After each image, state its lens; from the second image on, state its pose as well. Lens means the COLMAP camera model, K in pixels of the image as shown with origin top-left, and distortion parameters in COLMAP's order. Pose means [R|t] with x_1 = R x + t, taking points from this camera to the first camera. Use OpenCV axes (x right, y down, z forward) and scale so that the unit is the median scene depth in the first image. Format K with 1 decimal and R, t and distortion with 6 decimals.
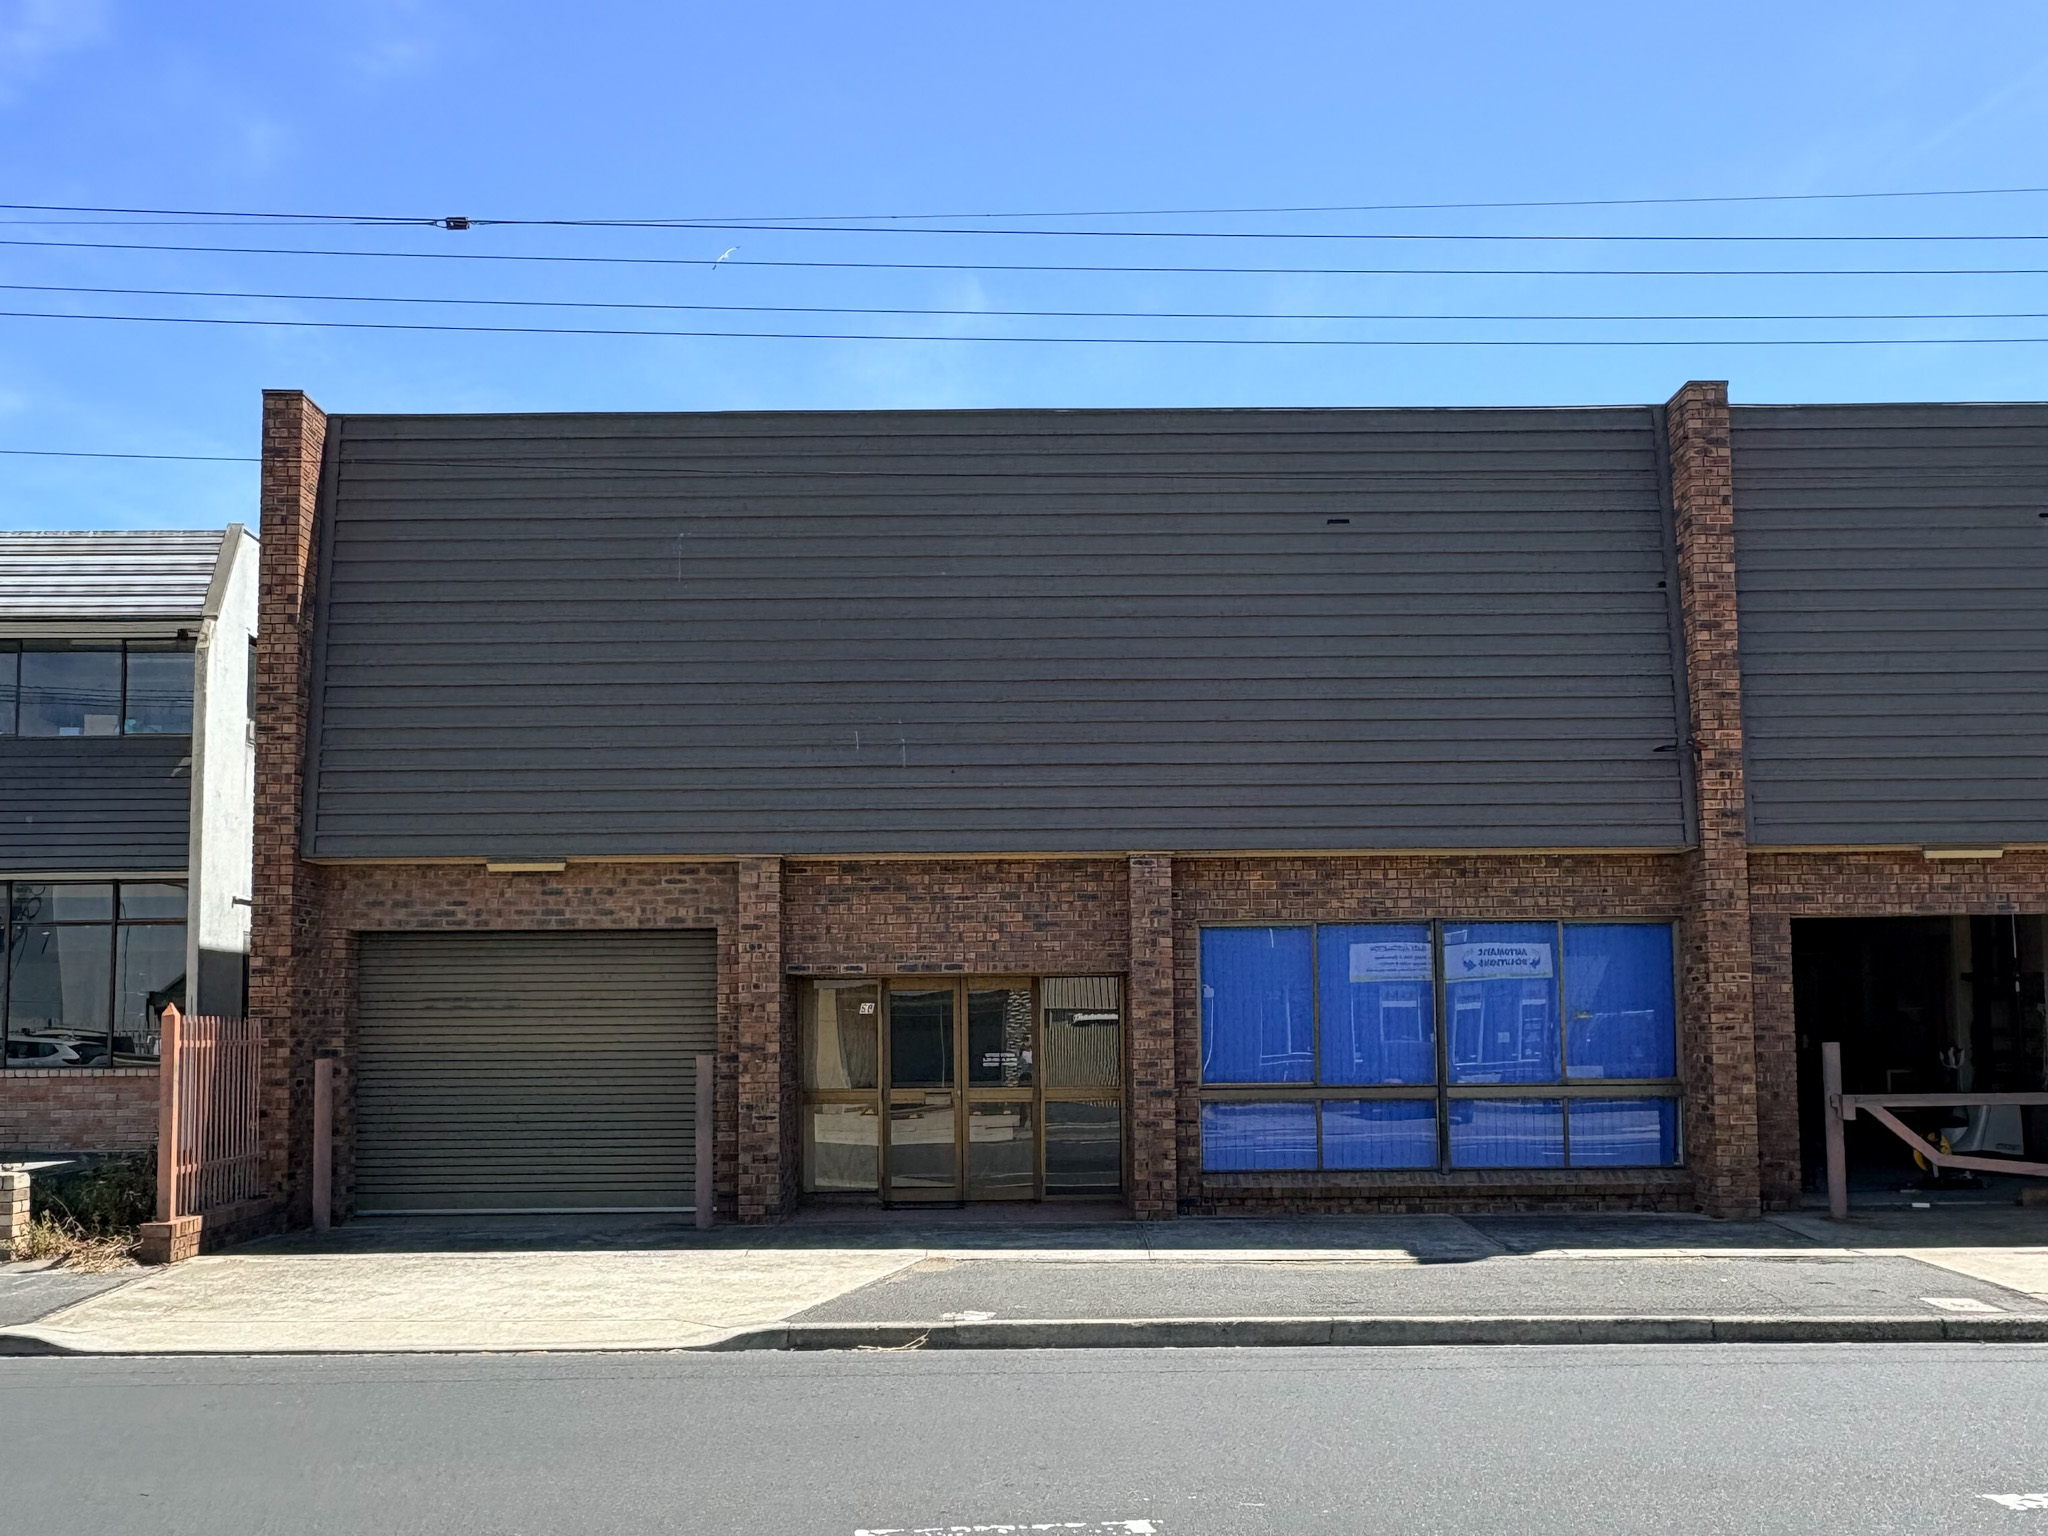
lens RADIAL K [[1442.8, 0, 1023.5], [0, 1442.8, 783.9], [0, 0, 1]] dist [-0.000486, -0.001462]
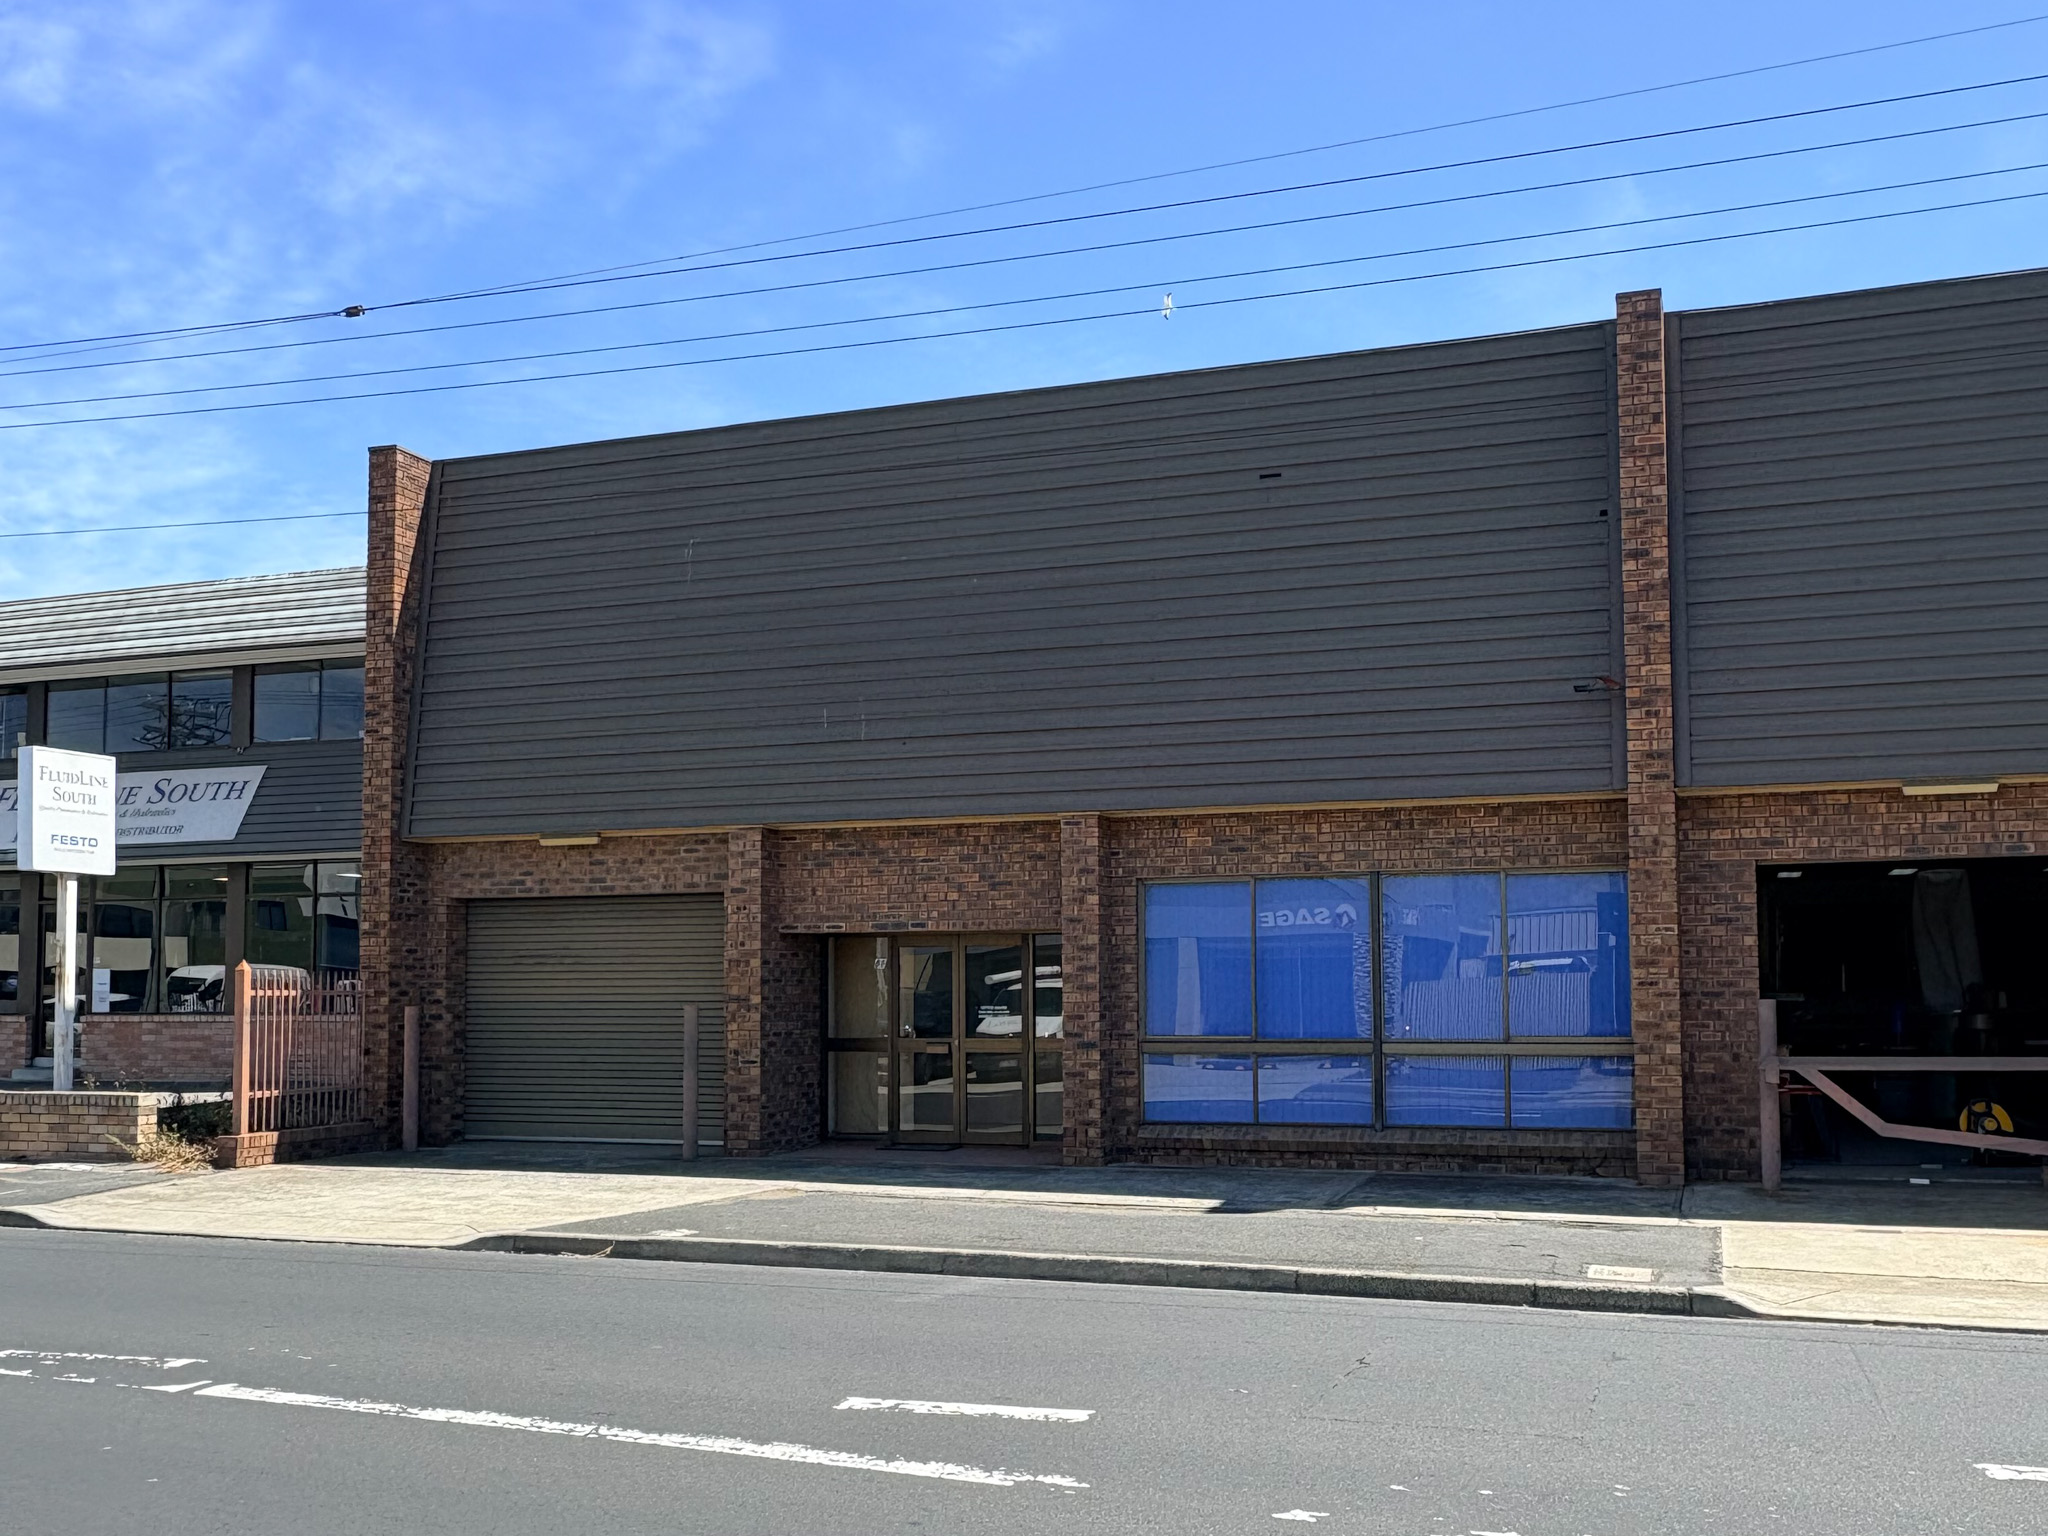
lens RADIAL K [[1442.8, 0, 1026.7], [0, 1442.8, 755.6], [0, 0, 1]] dist [-0.000486, -0.001462]
pose [[0.962294, -0.039987, -0.269057, 0.335092], [0.042958, 0.999064, 0.005161, -0.001124], [0.268599, -0.016524, 0.963110, -0.009860]]
